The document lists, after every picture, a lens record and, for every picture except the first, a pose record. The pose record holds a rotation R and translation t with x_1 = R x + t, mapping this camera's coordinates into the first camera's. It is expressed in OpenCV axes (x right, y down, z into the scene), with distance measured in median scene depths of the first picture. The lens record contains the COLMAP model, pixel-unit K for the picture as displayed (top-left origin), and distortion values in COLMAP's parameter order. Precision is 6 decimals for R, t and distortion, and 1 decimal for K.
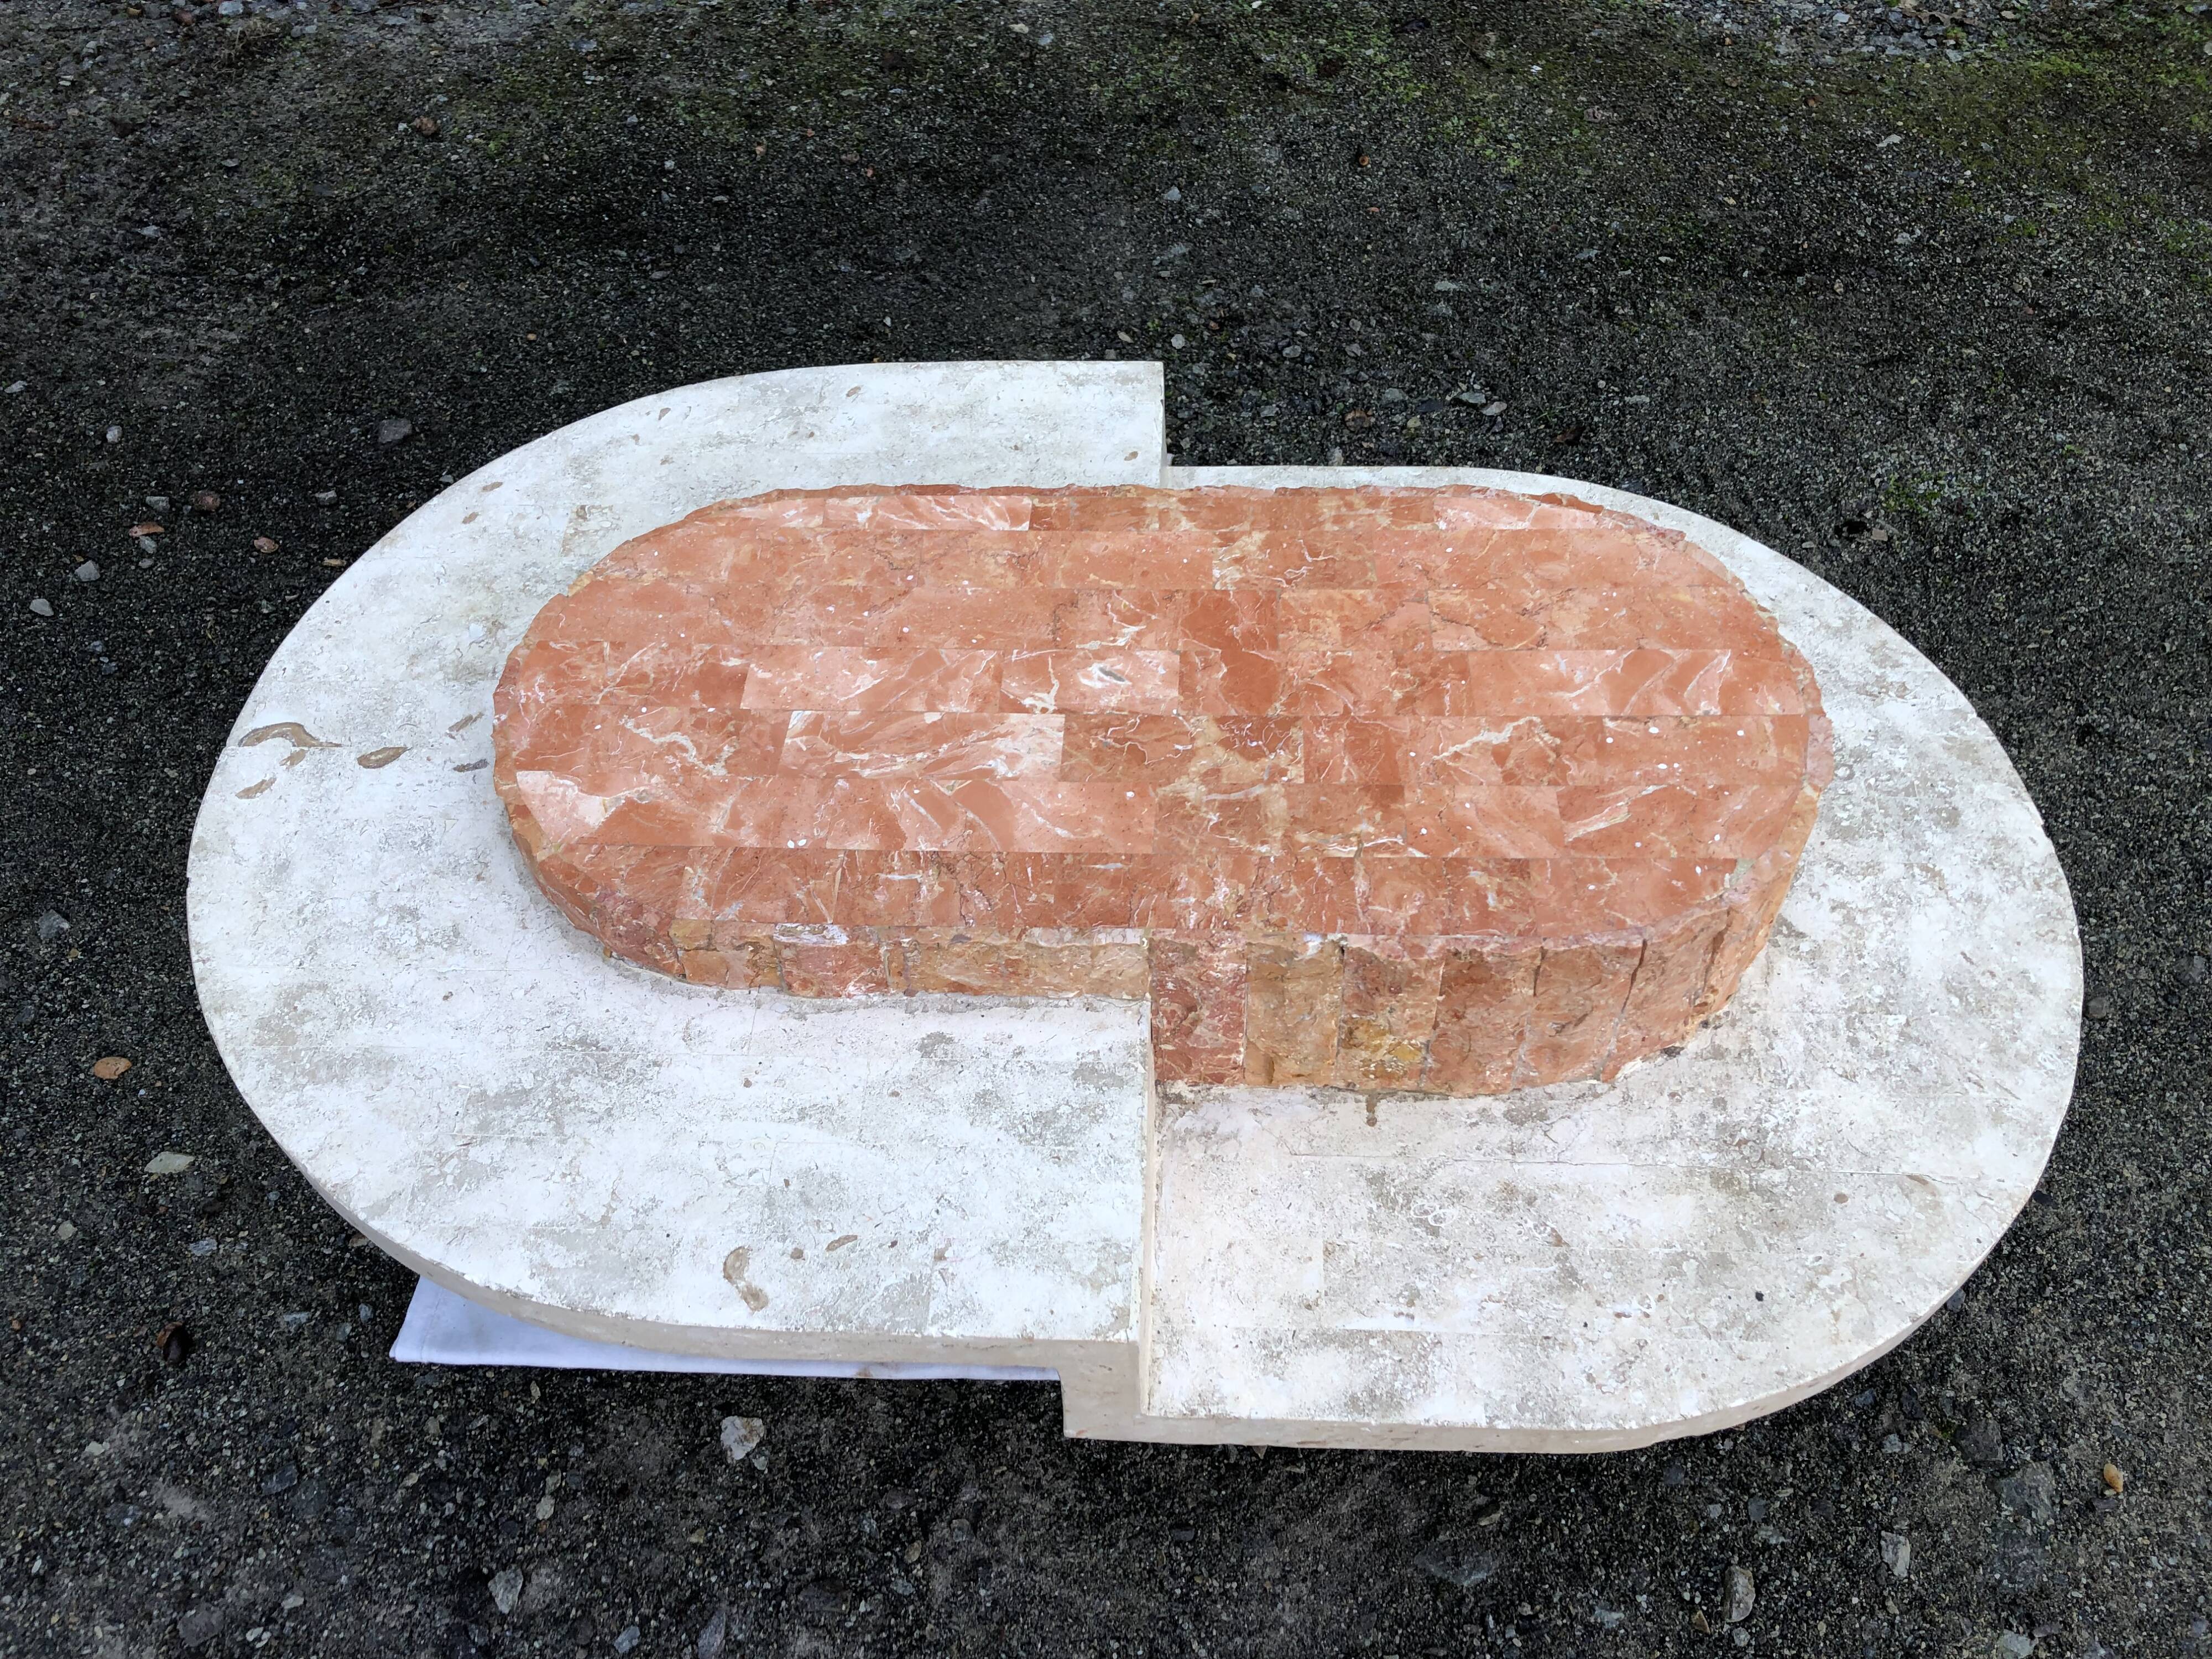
lens RADIAL K [[1788.0, 0, 1111.6], [0, 1788.0, 816.1], [0, 0, 1]] dist [0.011719, 0.018761]
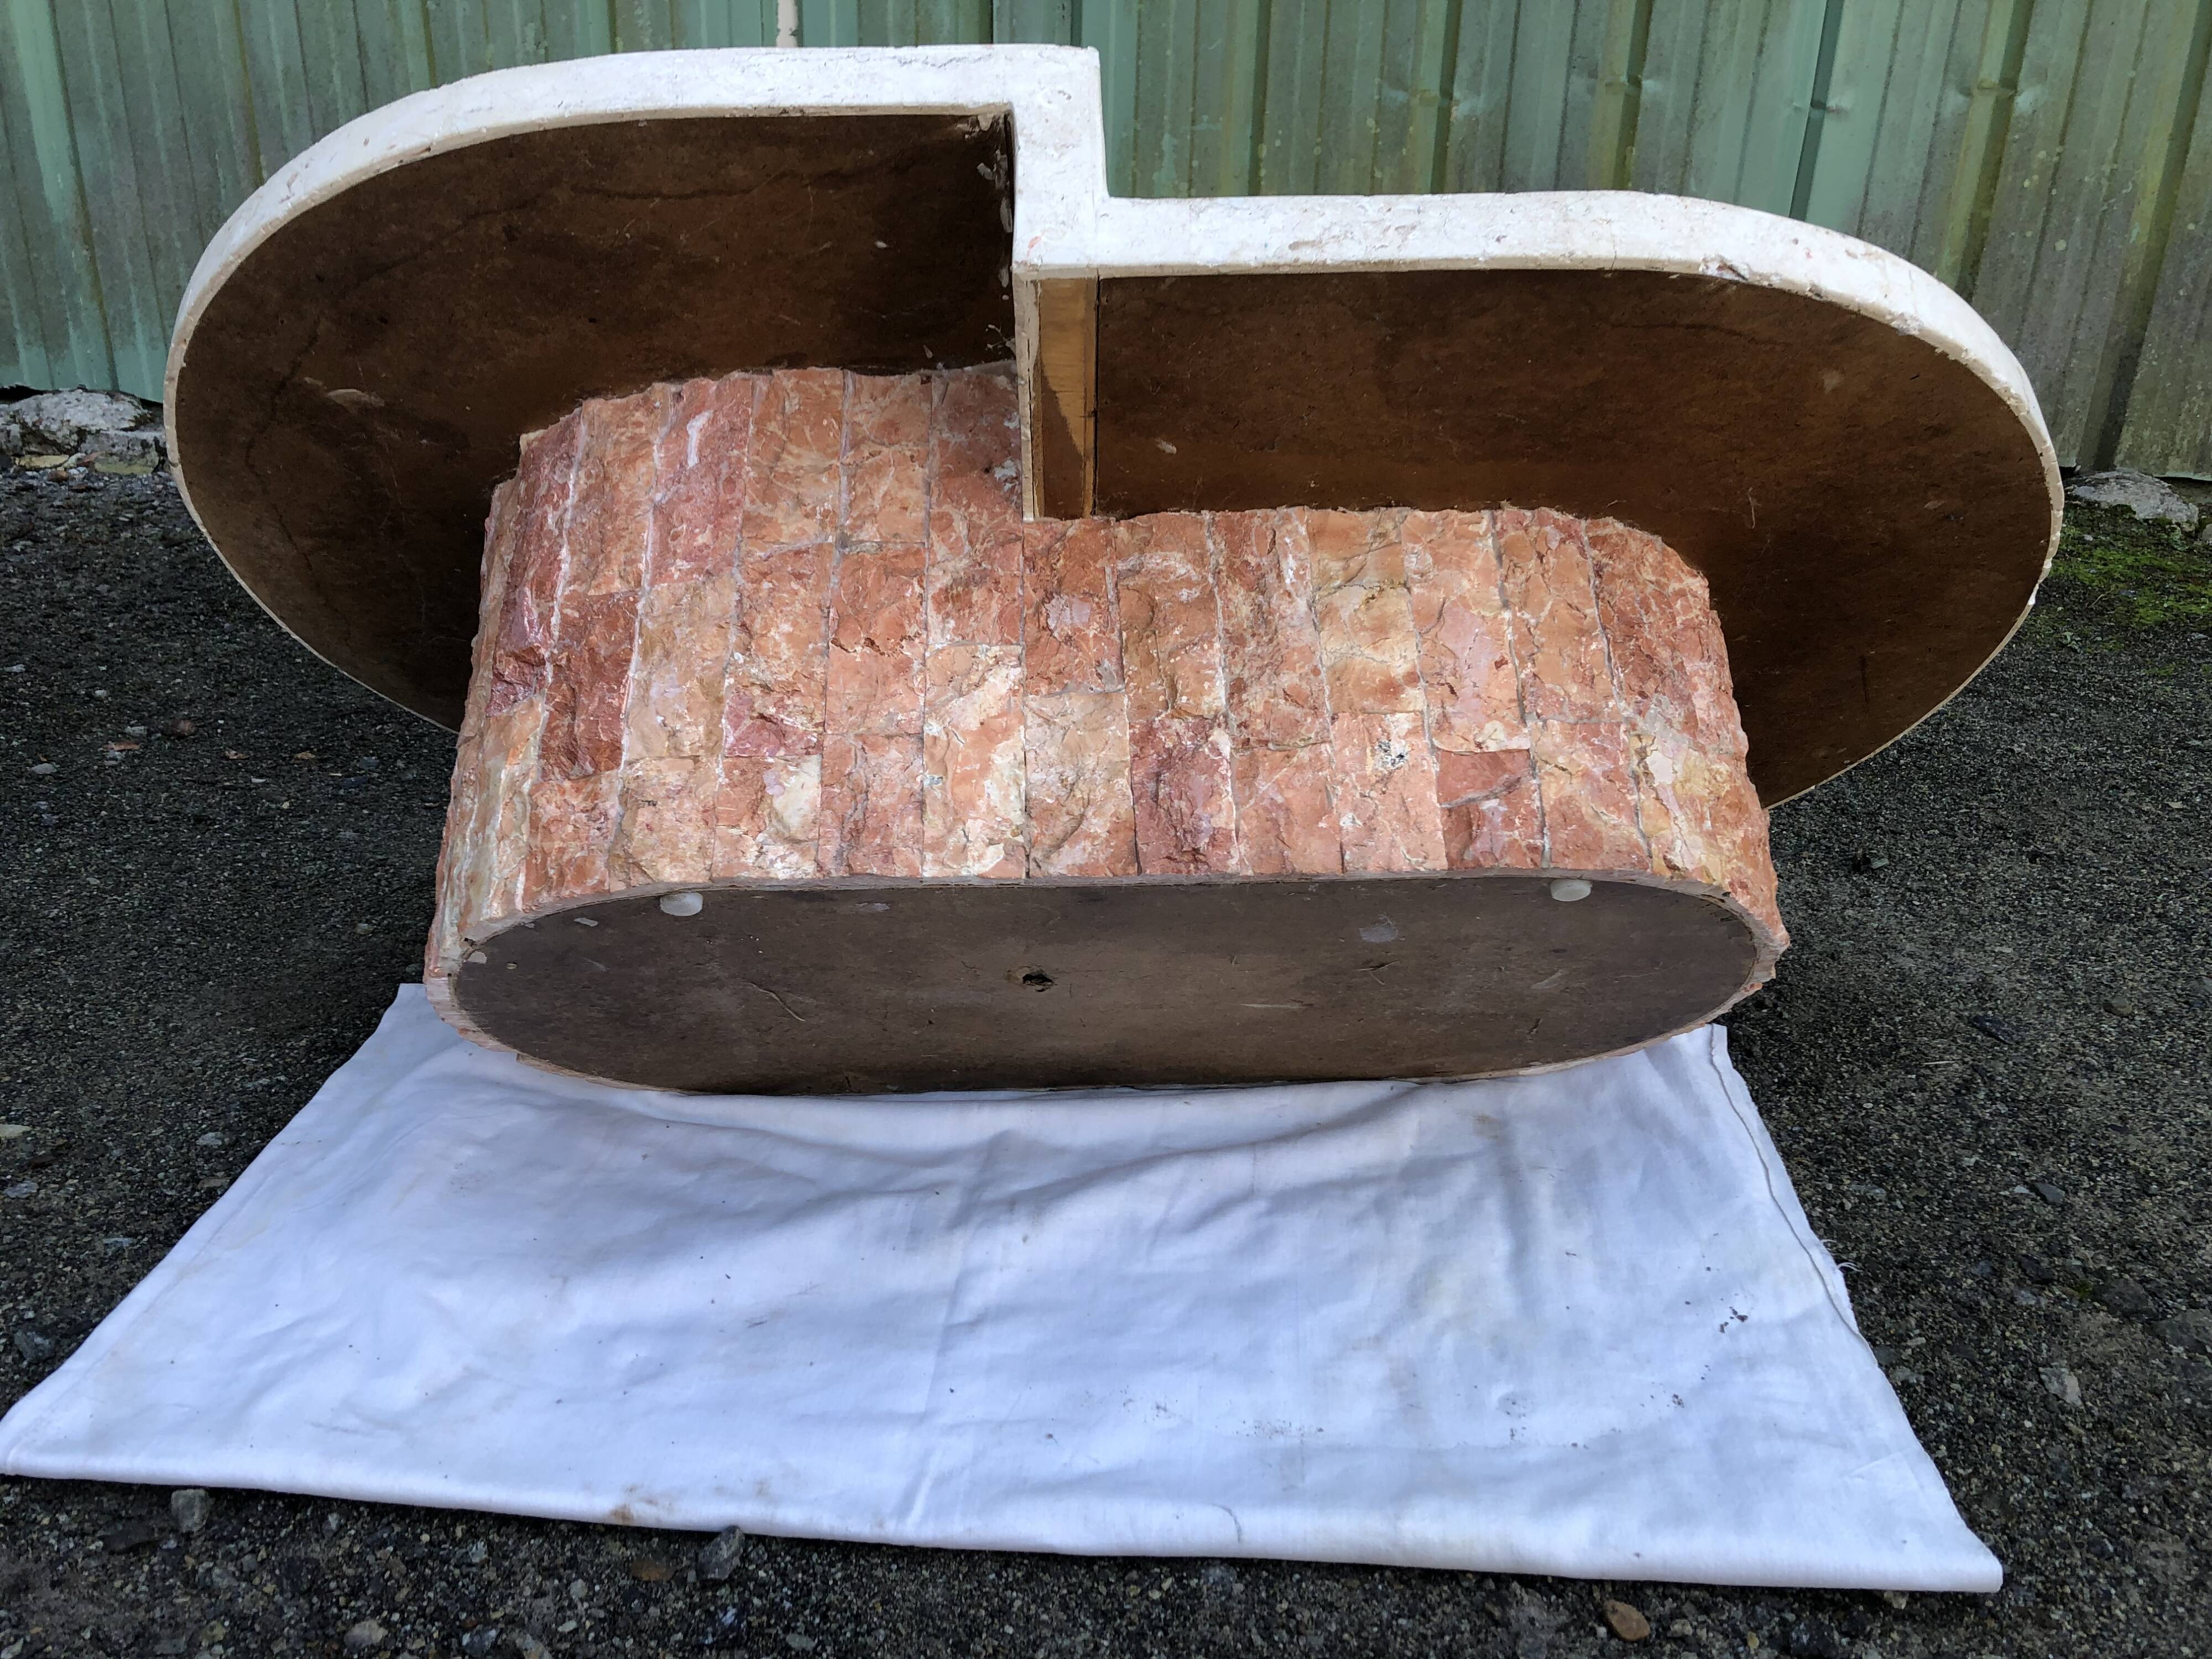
lens RADIAL K [[1795.2, 0, 1110.6], [0, 1795.2, 798.1], [0, 0, 1]] dist [0.021897, -0.002969]
pose [[0.998769, 0.010623, 0.048451, -0.043111], [0.015163, 0.864647, -0.502151, 0.595164], [-0.047228, 0.502268, 0.863421, 0.172657]]
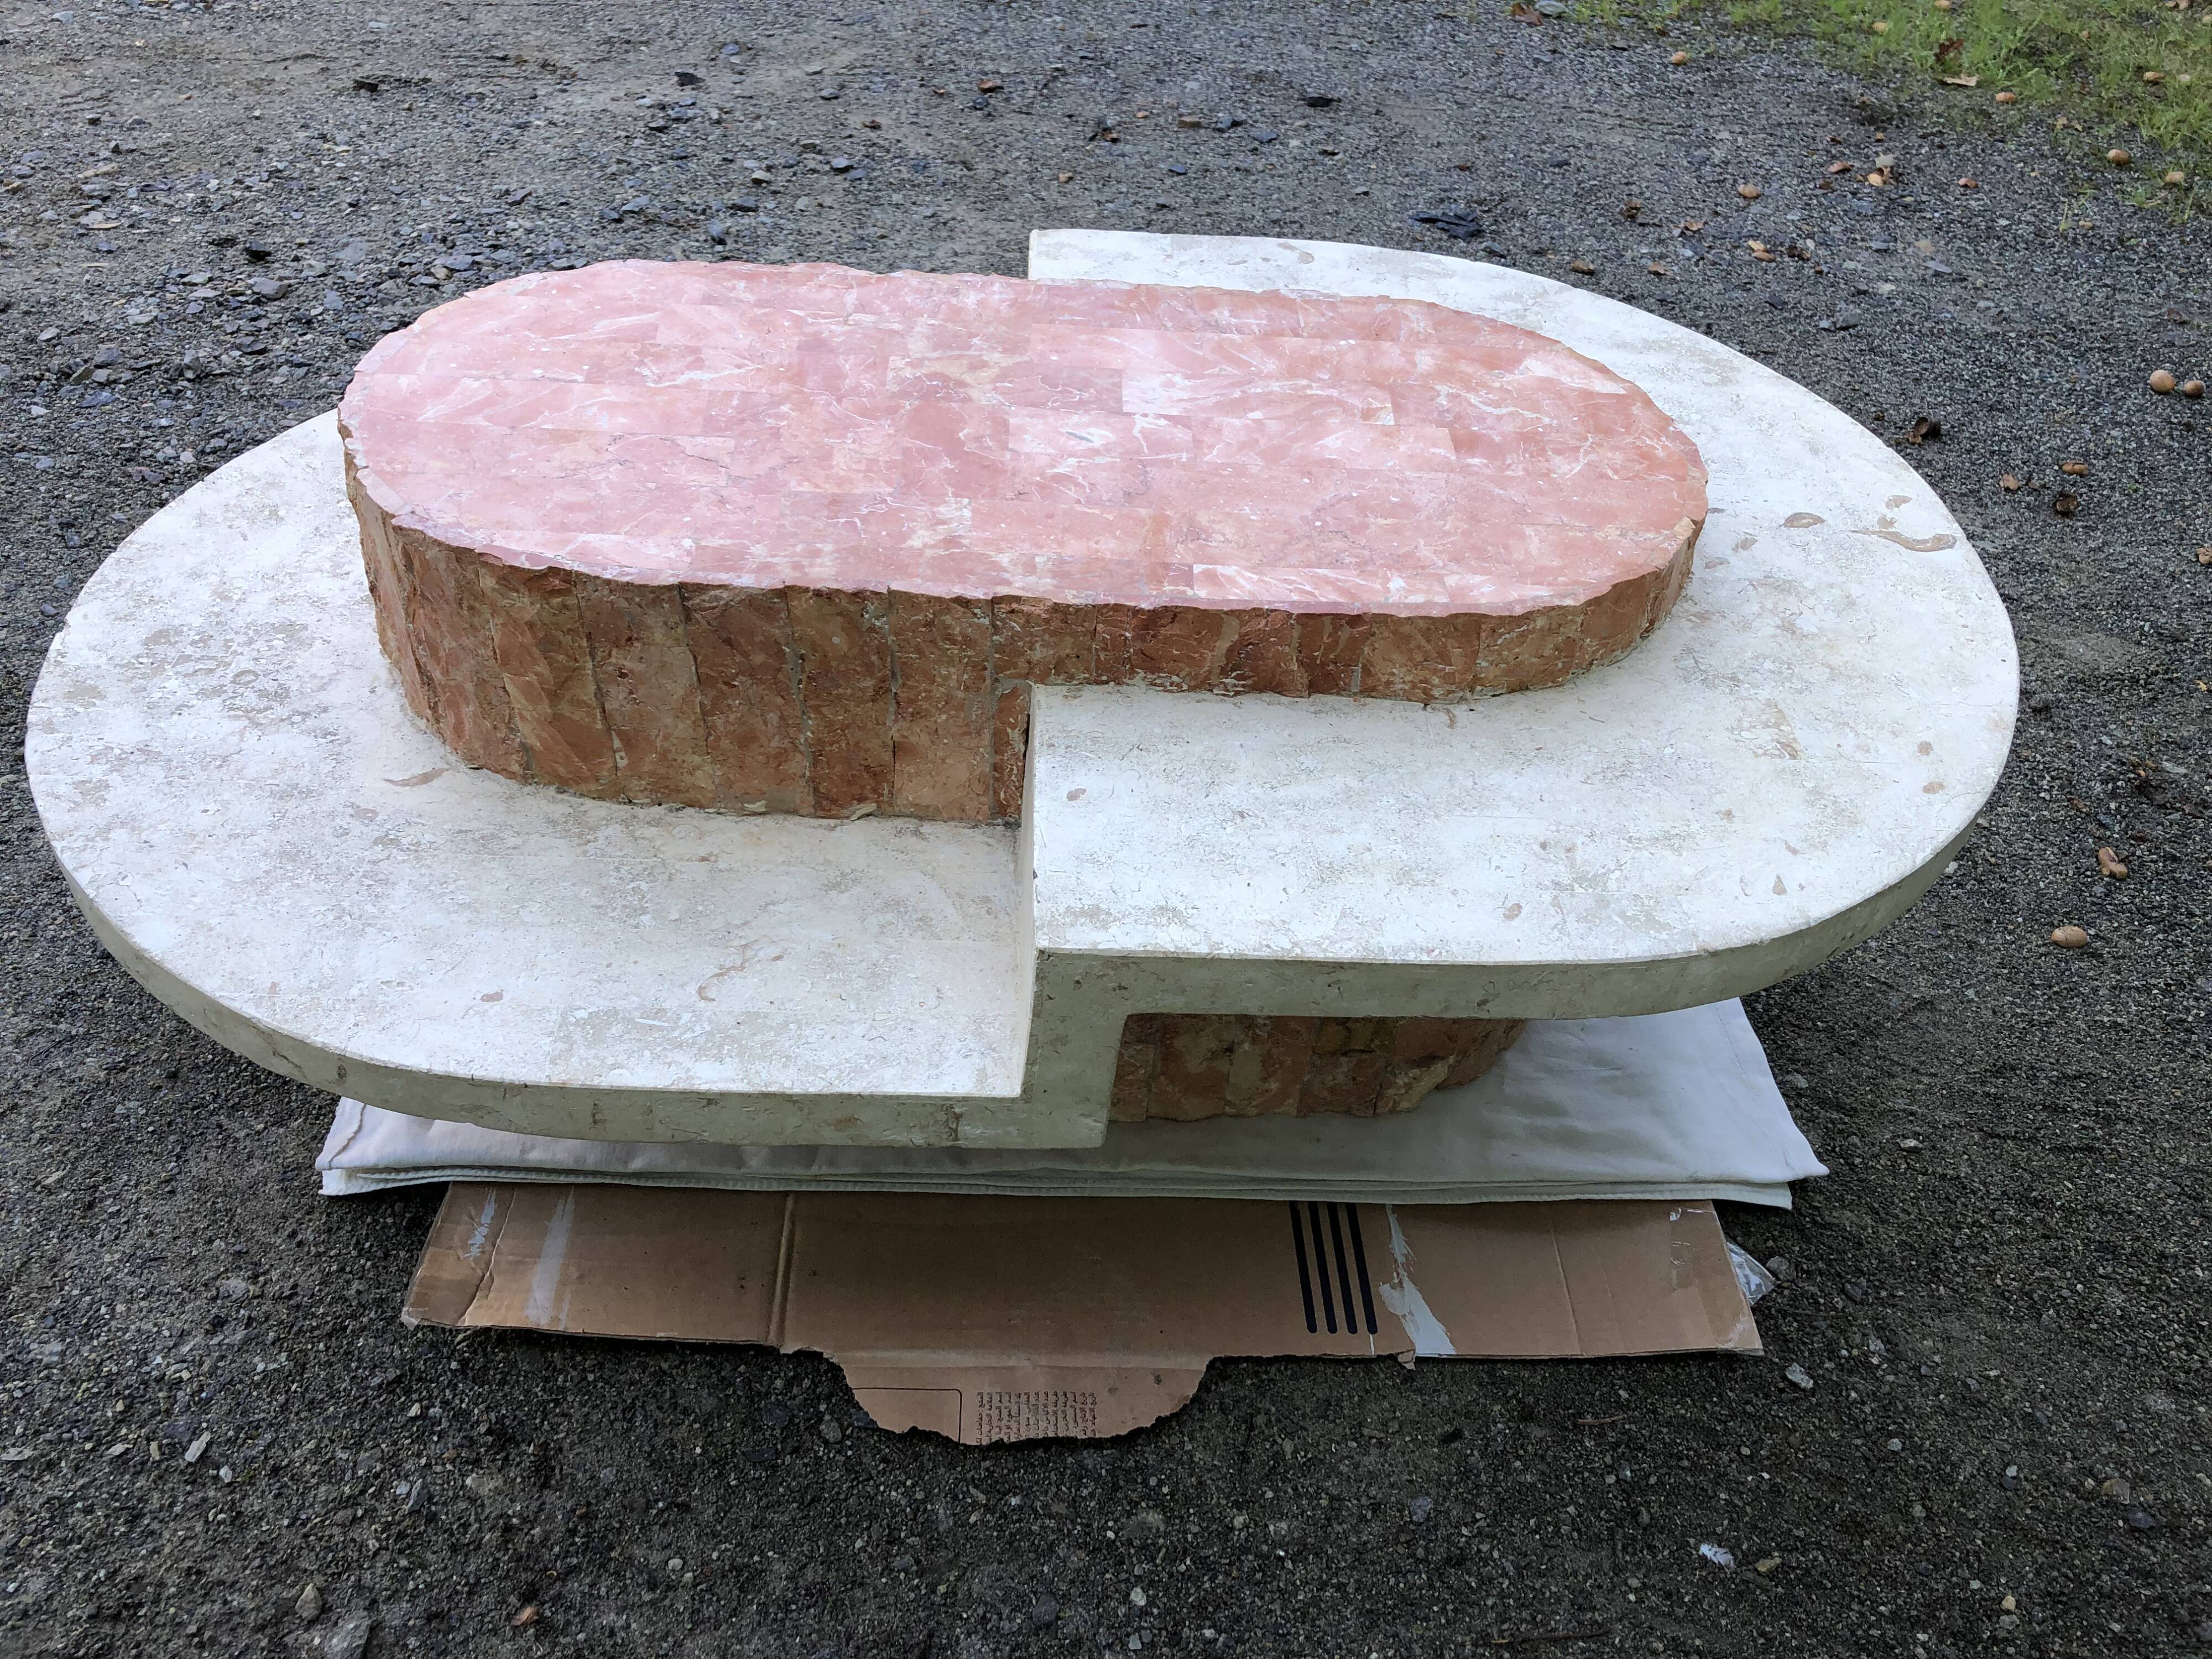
lens RADIAL K [[1815.0, 0, 1112.2], [0, 1815.0, 824.6], [0, 0, 1]] dist [0.007489, 0.013532]
pose [[-0.996657, 0.017278, -0.079854, 0.059310], [-0.081213, -0.102696, 0.991392, -0.996643], [0.008929, 0.994563, 0.103756, 1.028925]]
